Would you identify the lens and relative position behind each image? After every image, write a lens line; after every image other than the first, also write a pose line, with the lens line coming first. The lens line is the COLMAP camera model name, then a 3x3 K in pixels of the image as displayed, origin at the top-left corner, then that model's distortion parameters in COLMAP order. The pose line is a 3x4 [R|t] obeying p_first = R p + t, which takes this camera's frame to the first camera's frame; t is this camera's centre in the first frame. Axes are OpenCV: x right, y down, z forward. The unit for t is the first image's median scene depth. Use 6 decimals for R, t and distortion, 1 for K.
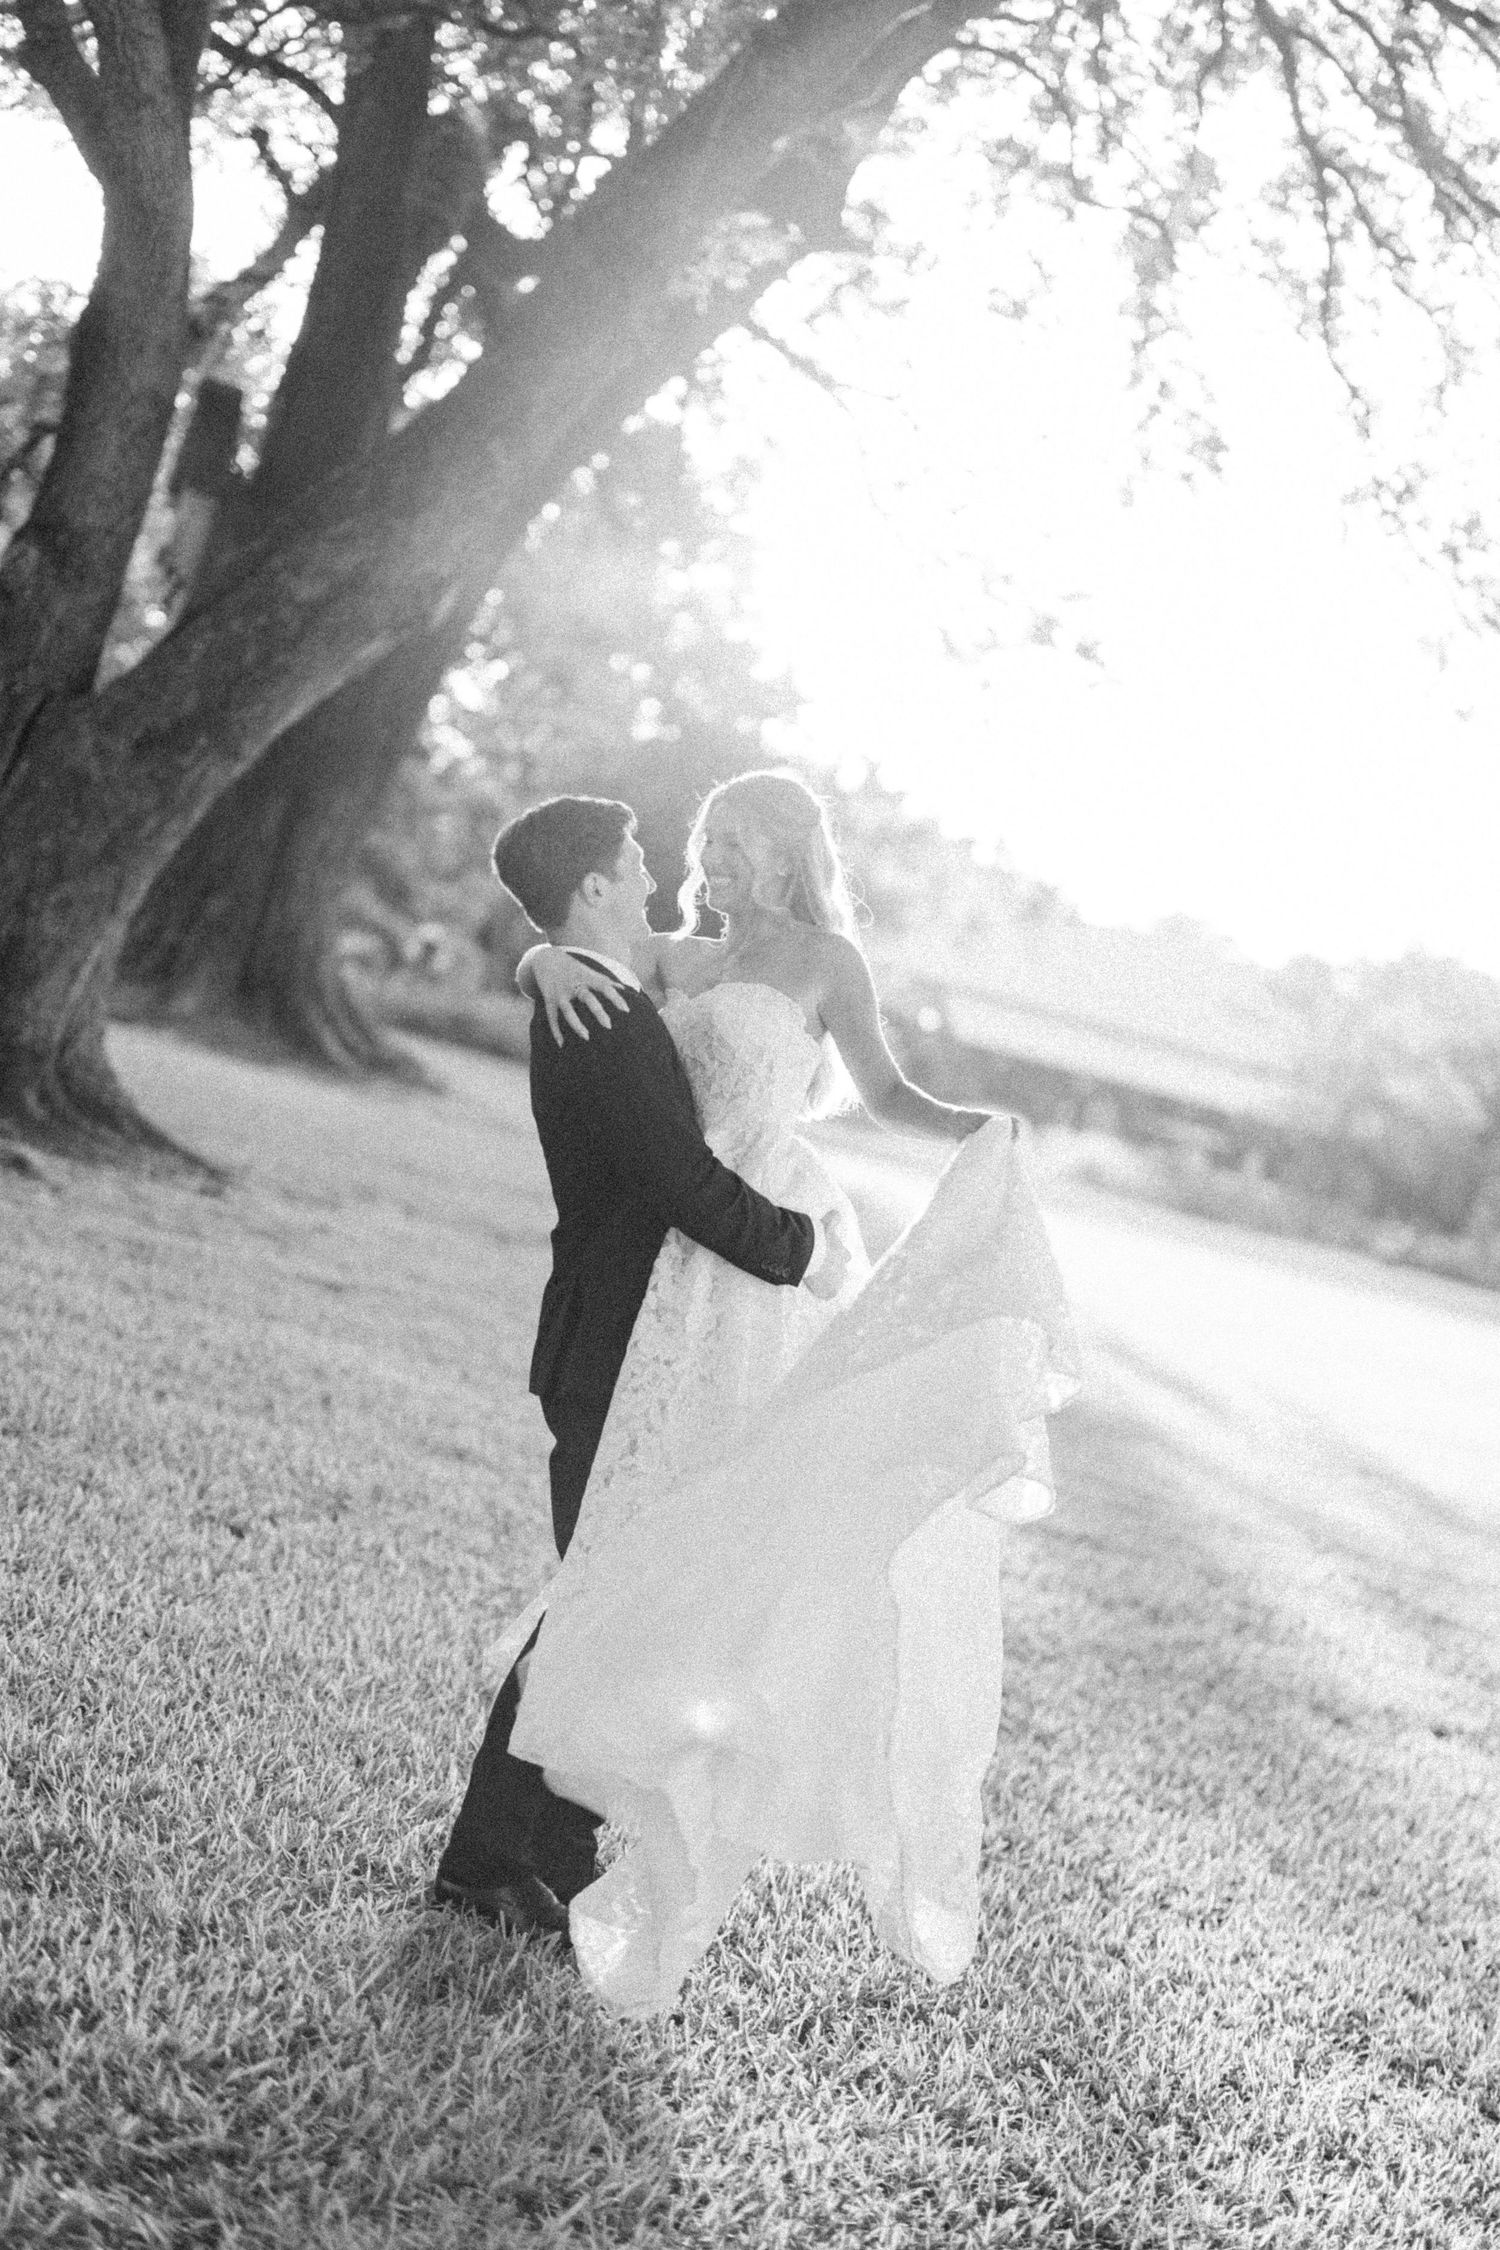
lens RADIAL K [[3246.0, 0, 684.9], [0, 3246.0, 1129.7], [0, 0, 1]] dist [-0.002480, -0.010694]
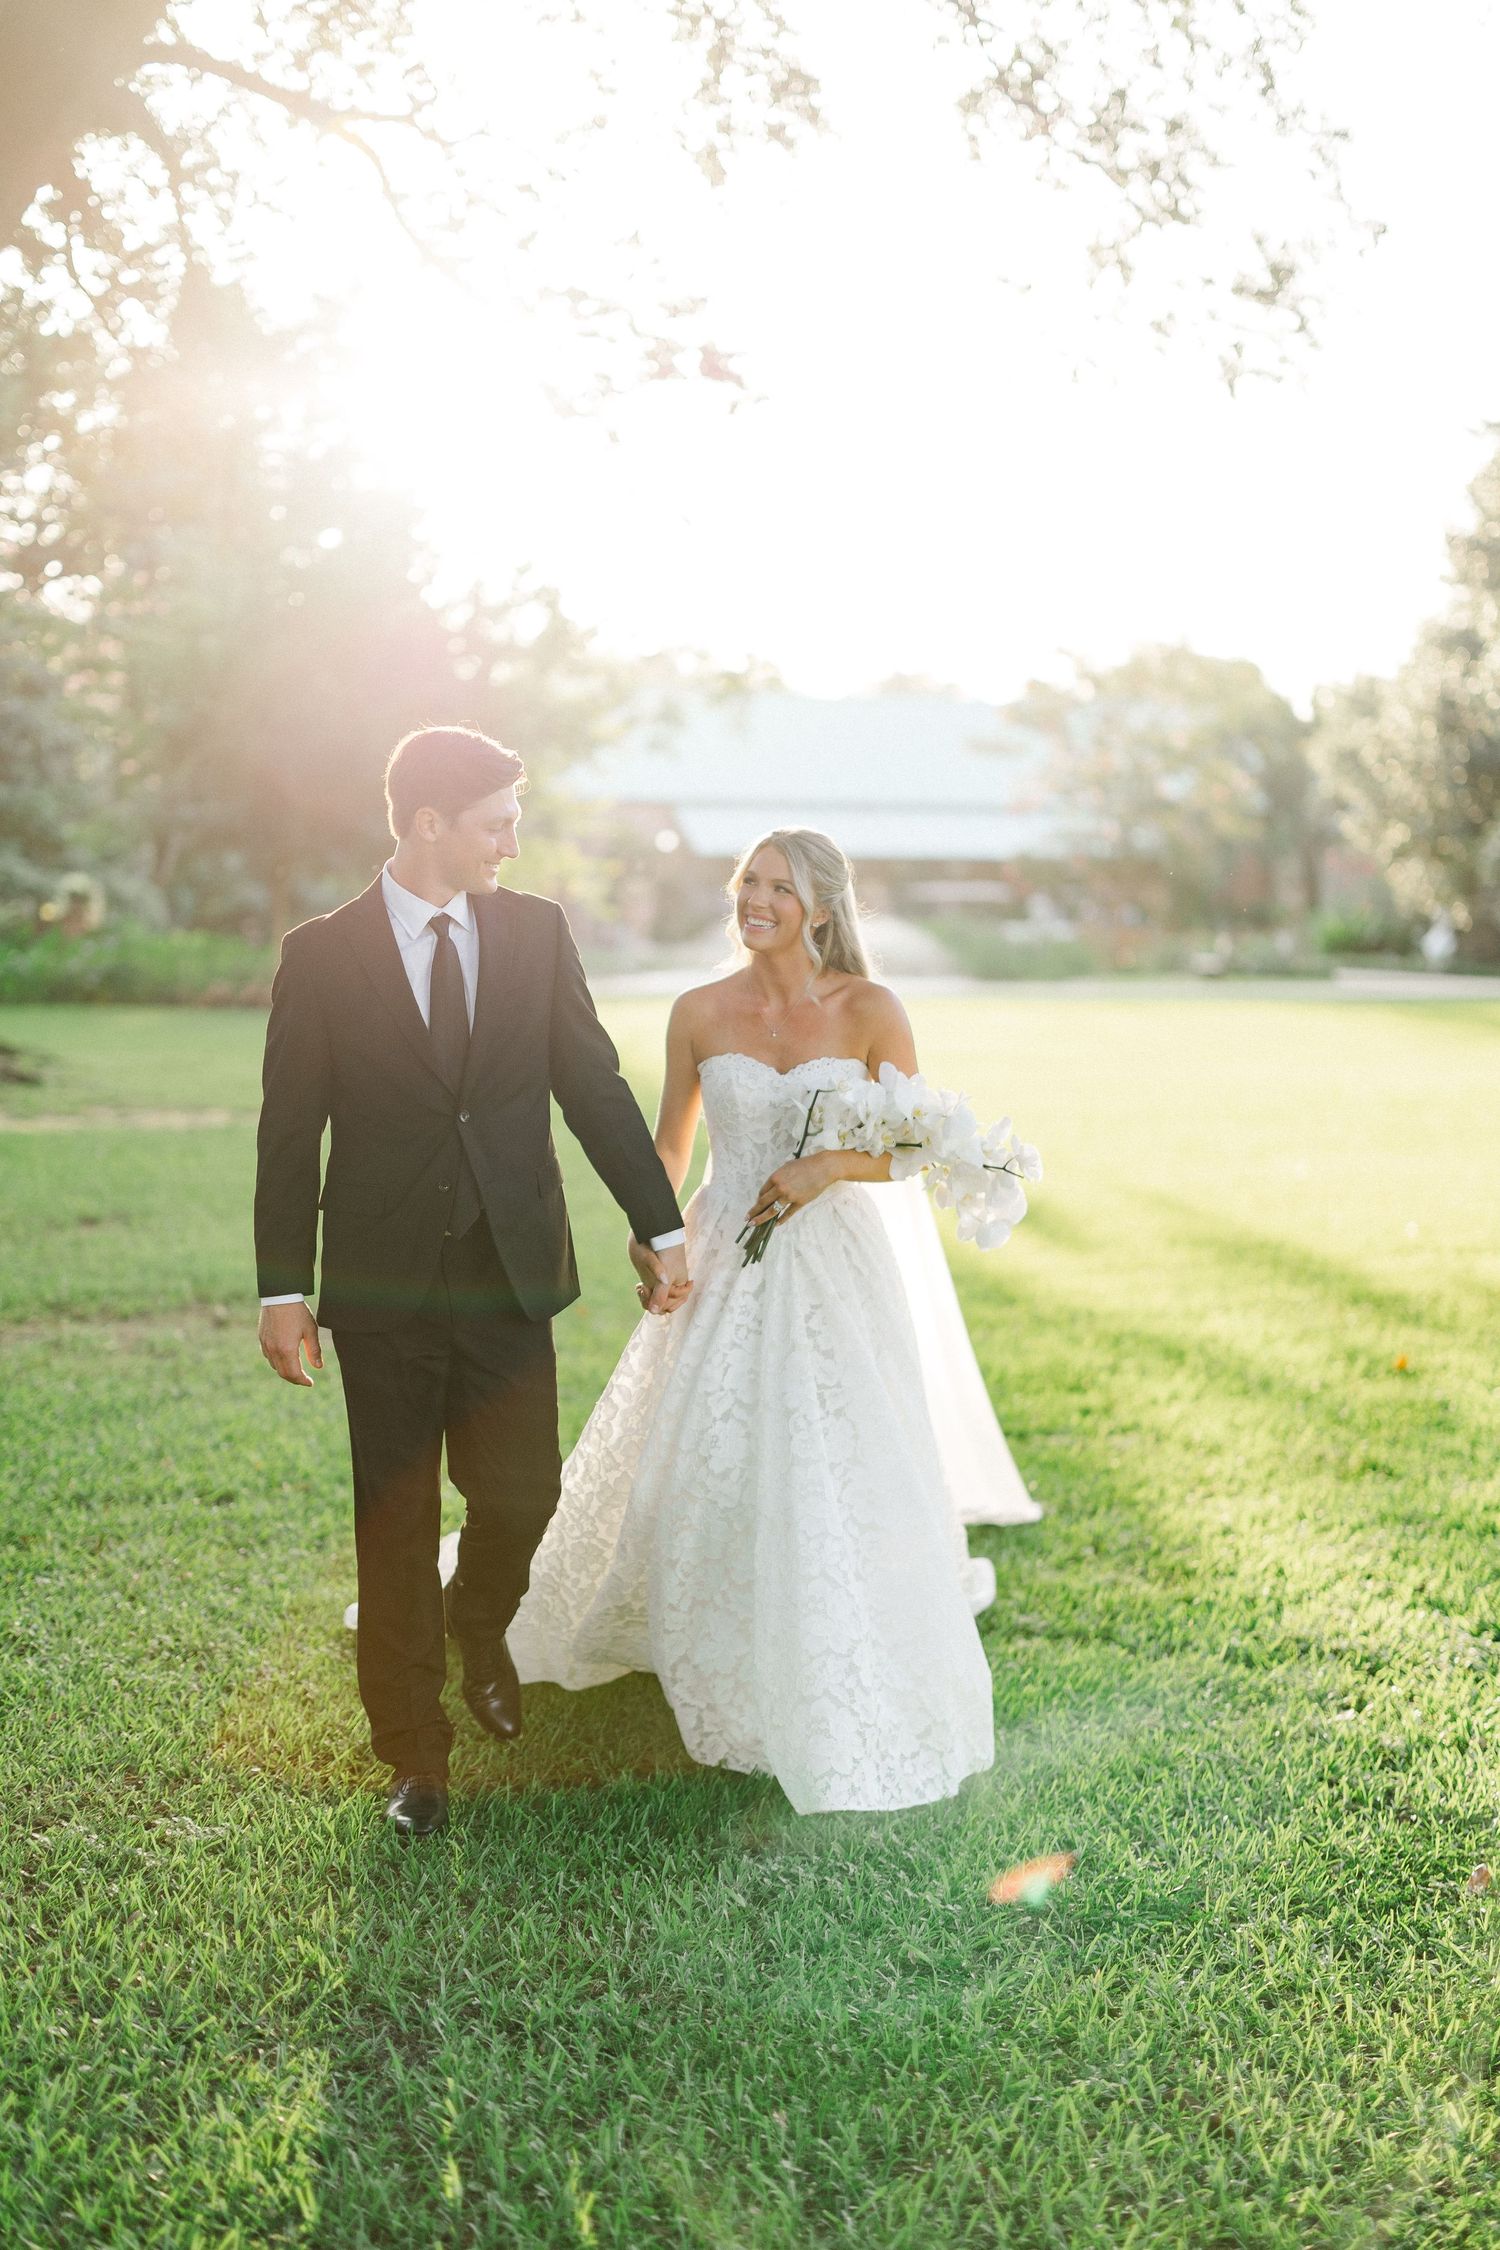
lens RADIAL K [[3251.3, 0, 661.0], [0, 3251.3, 1122.2], [0, 0, 1]] dist [-0.003717, -0.009399]
pose [[0.967850, -0.247153, 0.046709, 0.033952], [0.244982, 0.968356, 0.047649, -0.001382], [-0.057008, -0.034675, 0.997771, 0.224420]]
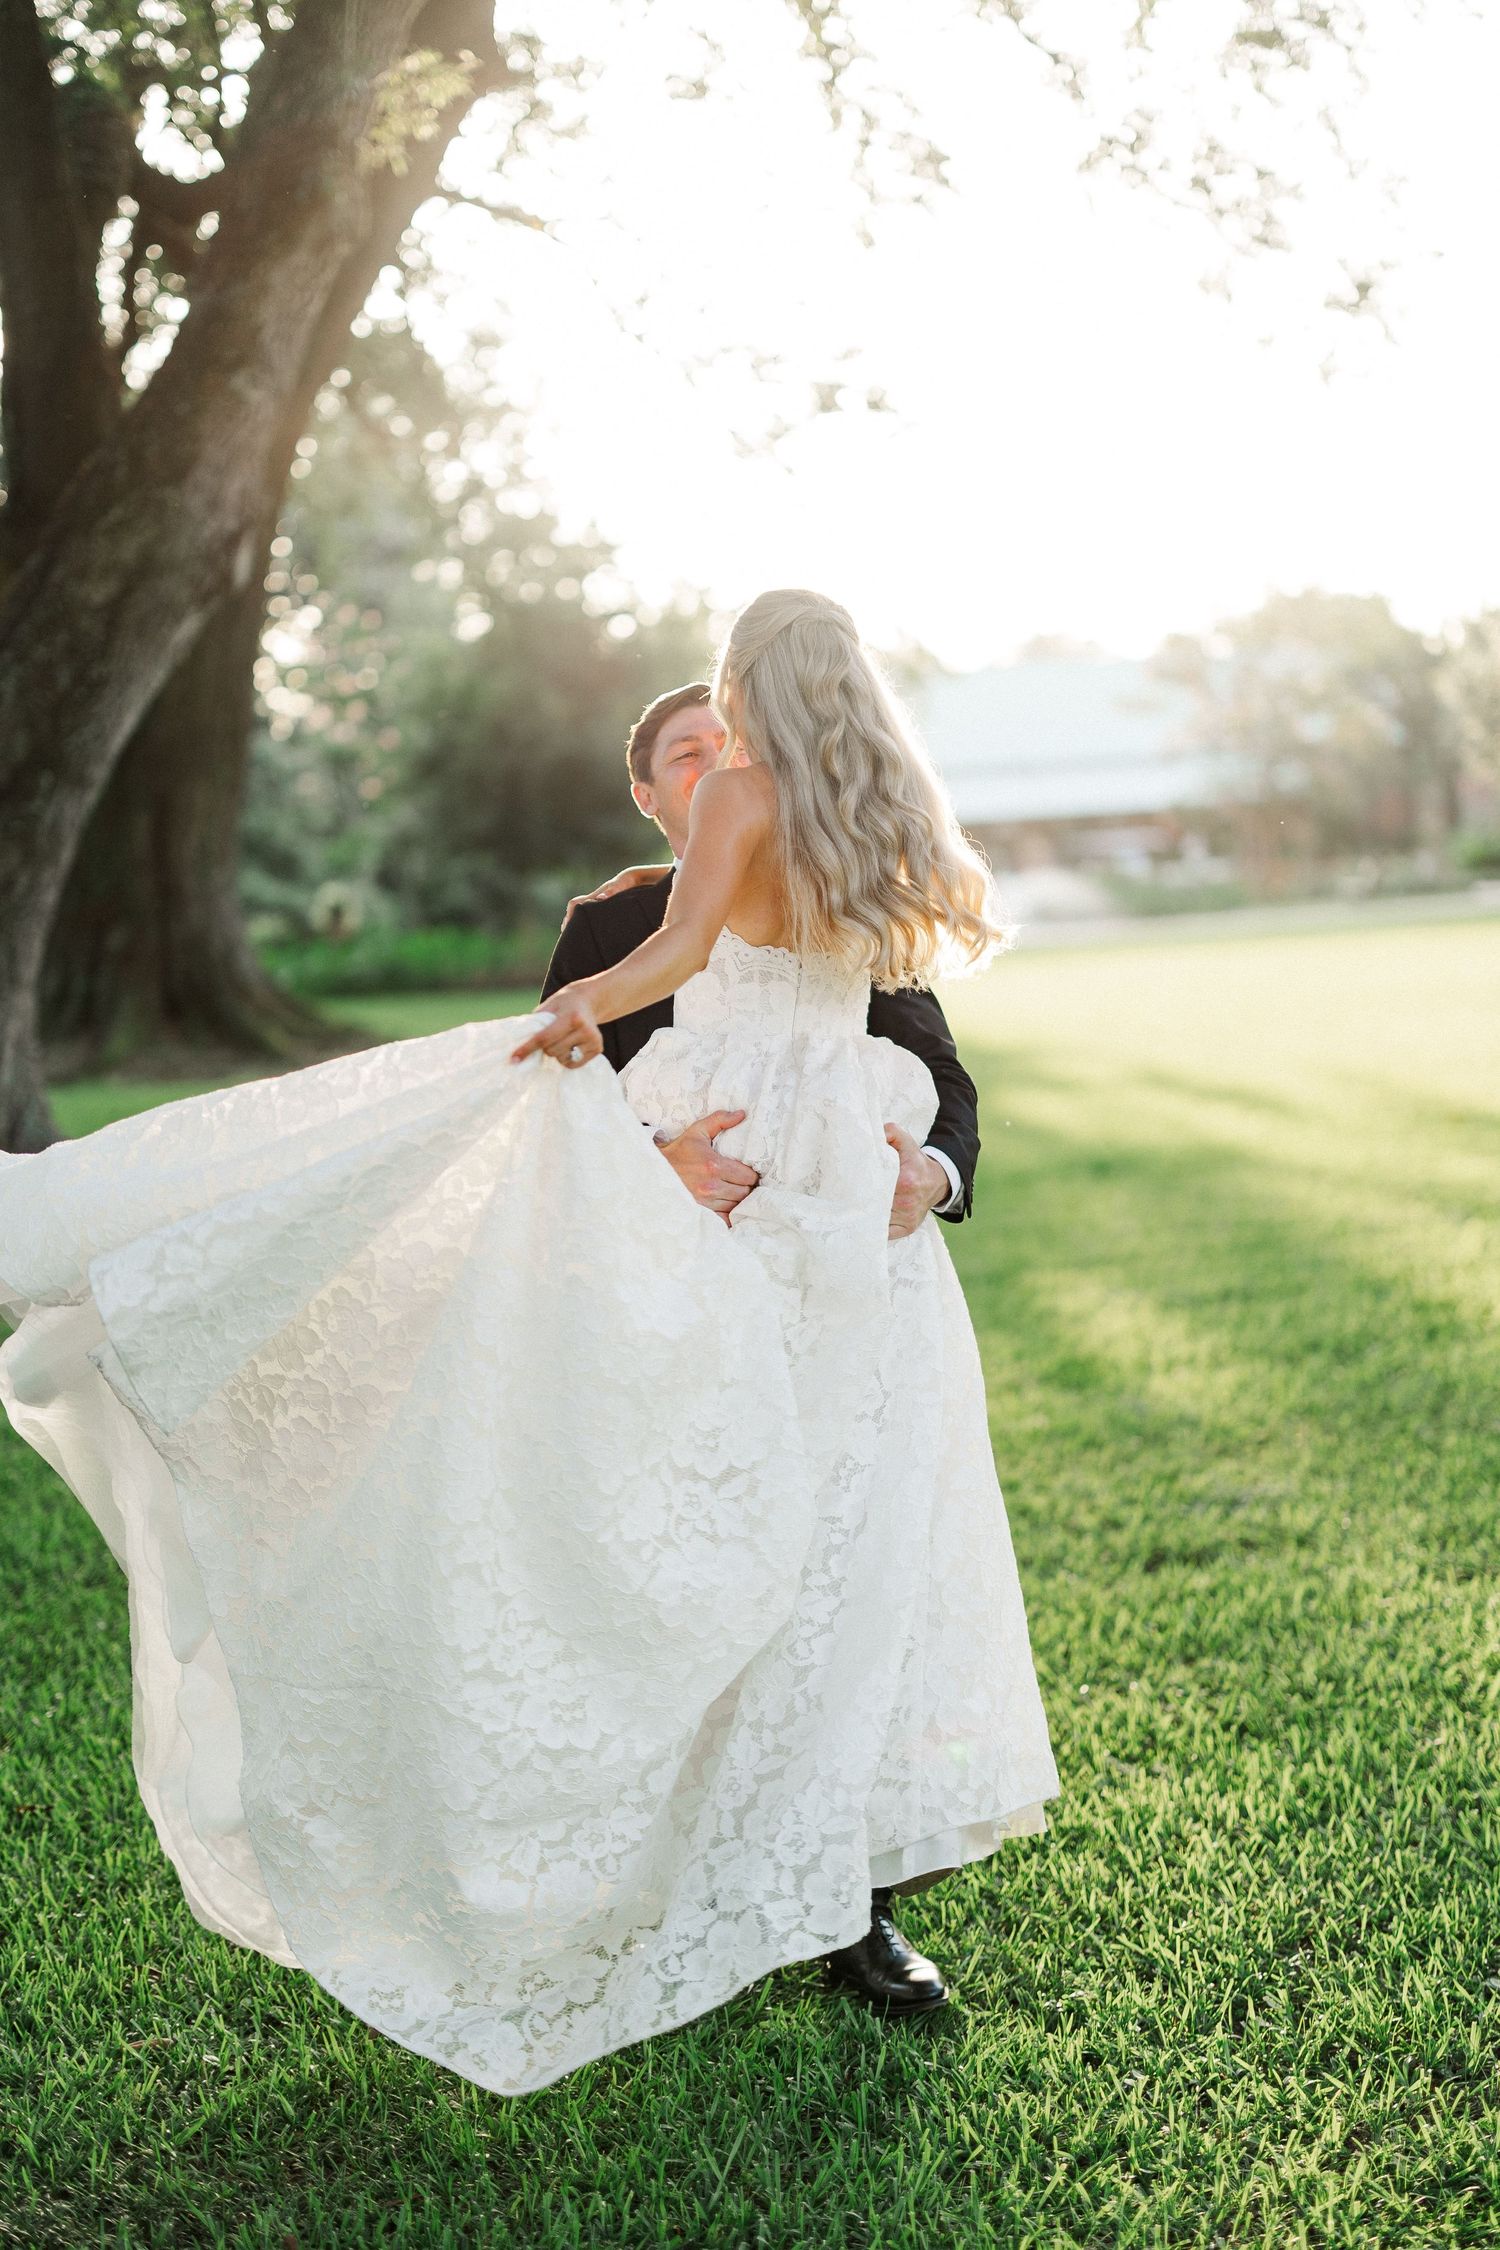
lens RADIAL K [[3251.3, 0, 661.0], [0, 3251.3, 1122.2], [0, 0, 1]] dist [-0.003717, -0.009399]
pose [[0.947416, -0.319983, -0.003799, -0.004021], [0.319885, 0.946668, 0.038639, -0.002804], [-0.008768, -0.037822, 0.999246, 0.027606]]
